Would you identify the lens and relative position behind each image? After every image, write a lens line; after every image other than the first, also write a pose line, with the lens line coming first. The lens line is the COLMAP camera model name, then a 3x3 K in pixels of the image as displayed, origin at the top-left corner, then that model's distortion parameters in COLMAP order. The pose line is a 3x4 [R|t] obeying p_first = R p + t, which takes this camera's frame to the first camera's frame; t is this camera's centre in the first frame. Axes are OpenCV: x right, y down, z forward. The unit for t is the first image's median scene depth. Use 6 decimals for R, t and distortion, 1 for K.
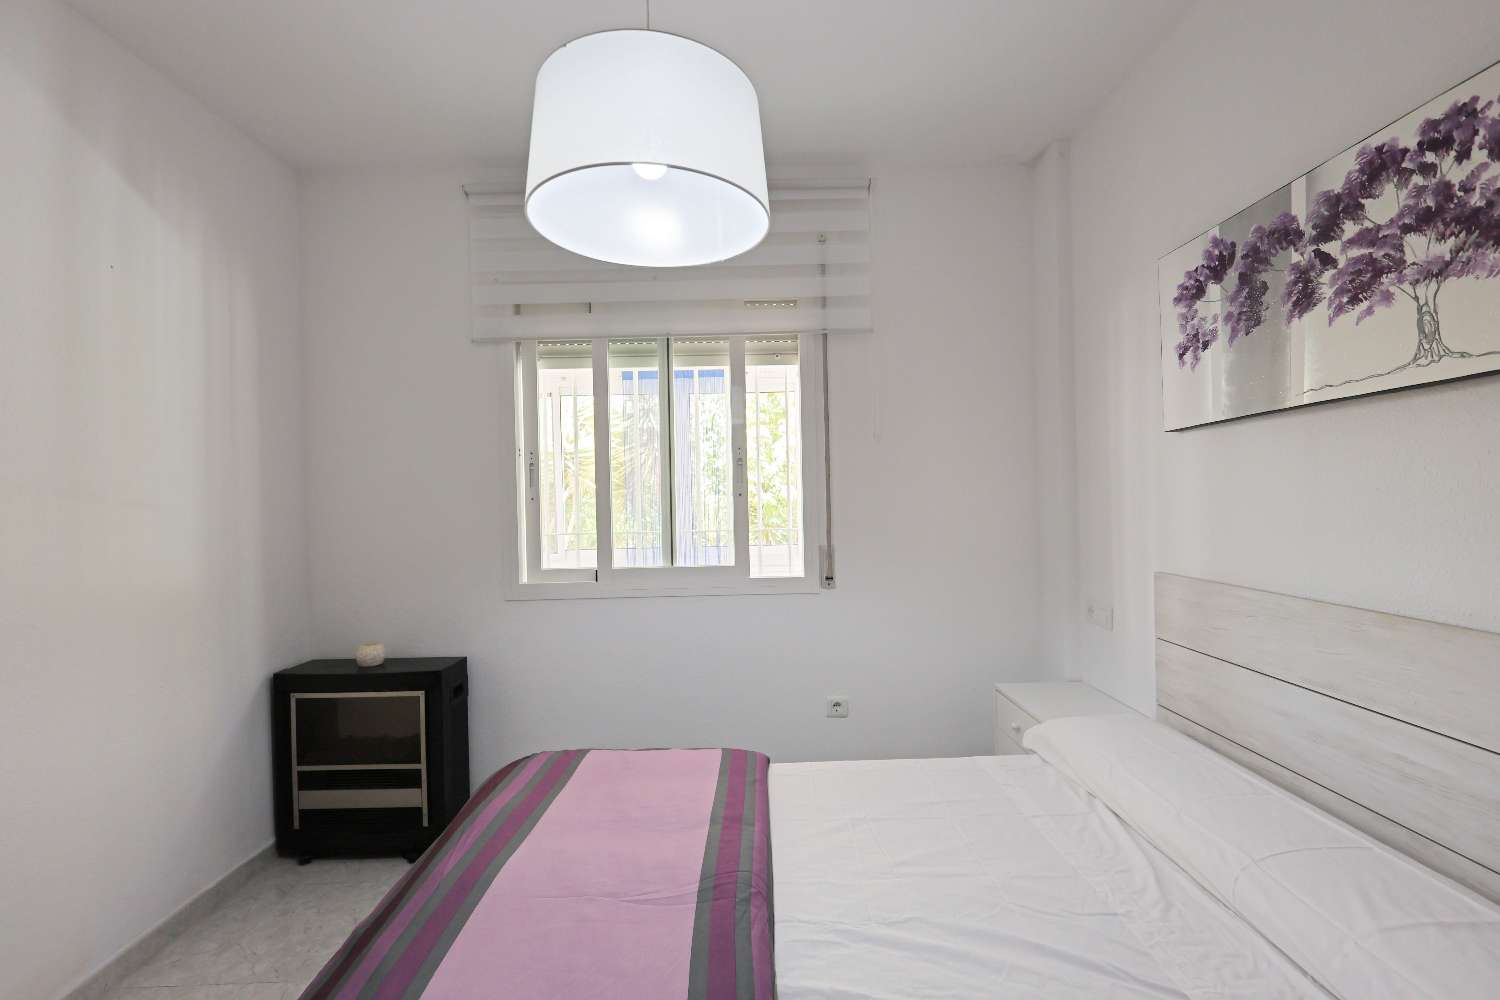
lens RADIAL K [[650.9, 0, 753.1], [0, 650.9, 497.3], [0, 0, 1]] dist [0.002561, 0.000698]
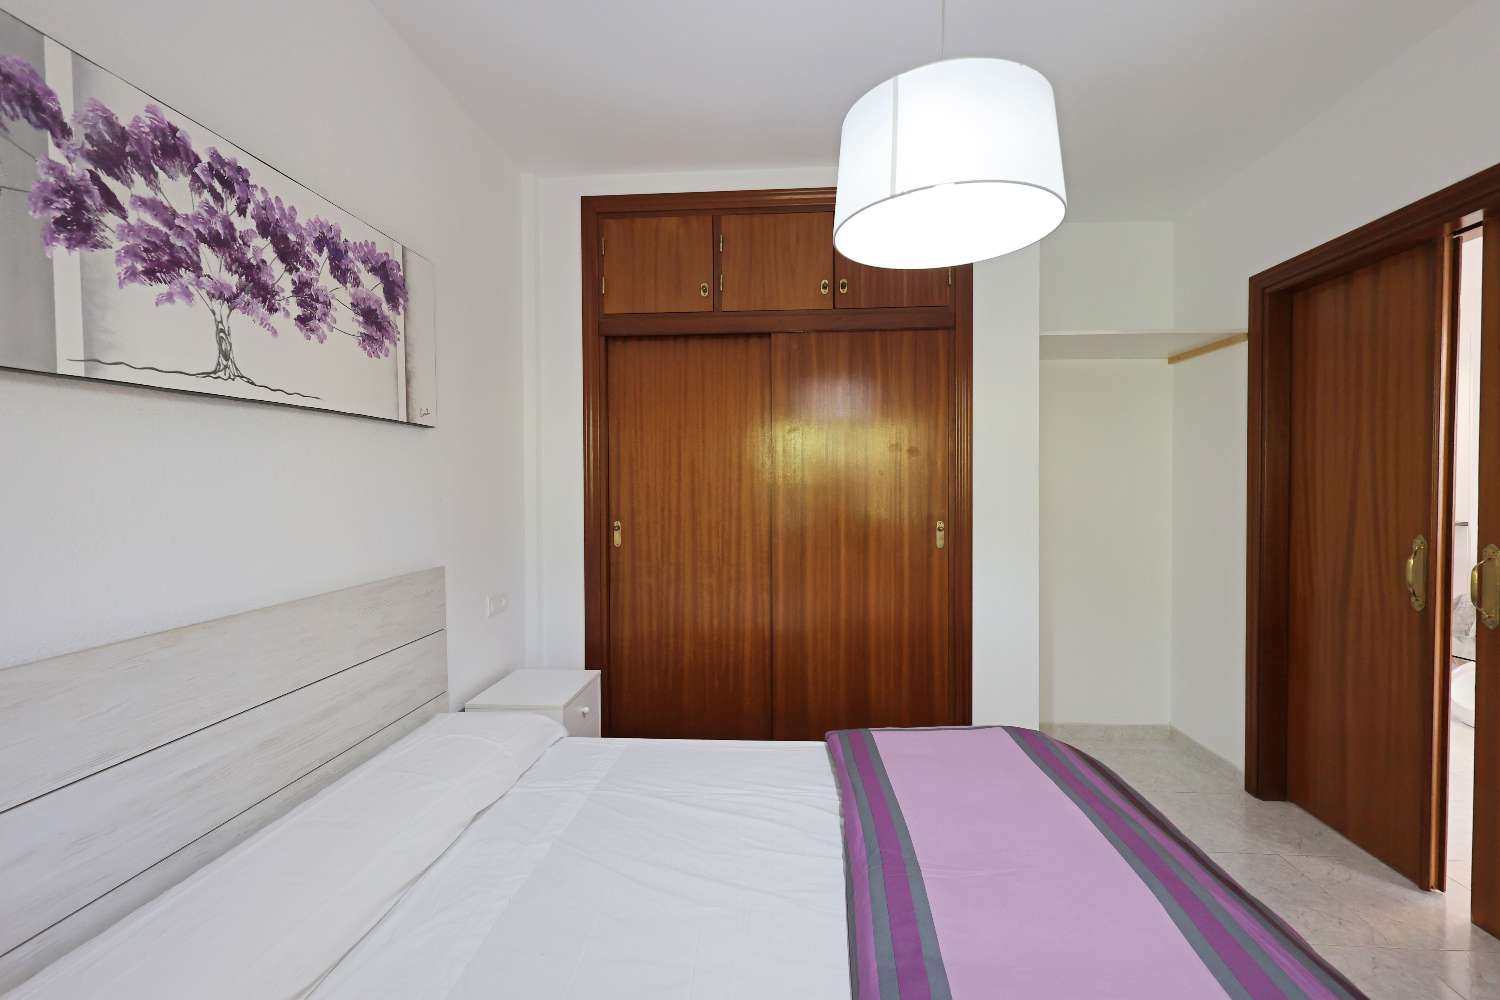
lens RADIAL K [[650.9, 0, 758.2], [0, 650.9, 498.2], [0, 0, 1]] dist [0.002561, 0.000698]
pose [[-0.996521, 0.024014, 0.079808, 0.063262], [0.026350, 0.999251, 0.028346, -0.012010], [-0.079068, 0.030350, -0.996407, 1.723158]]
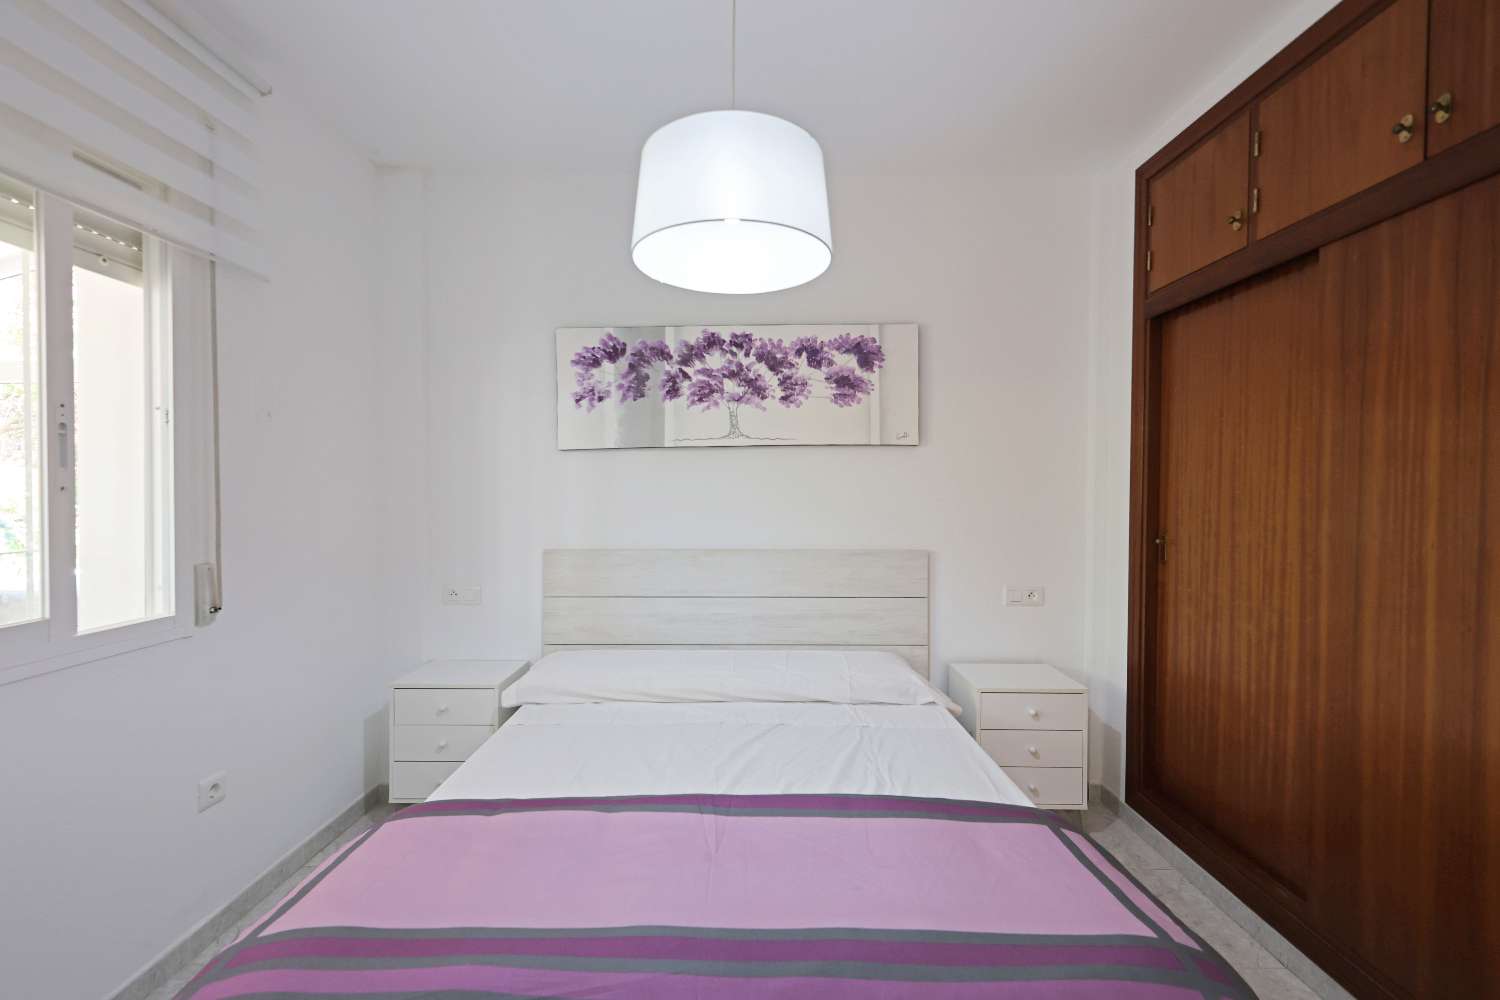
lens RADIAL K [[650.9, 0, 744.4], [0, 650.9, 499.6], [0, 0, 1]] dist [0.002561, 0.000698]
pose [[0.023778, 0.000844, 0.999717, -1.095496], [0.003278, 0.999994, -0.000922, 0.015668], [-0.999712, 0.003299, 0.023775, 0.778182]]
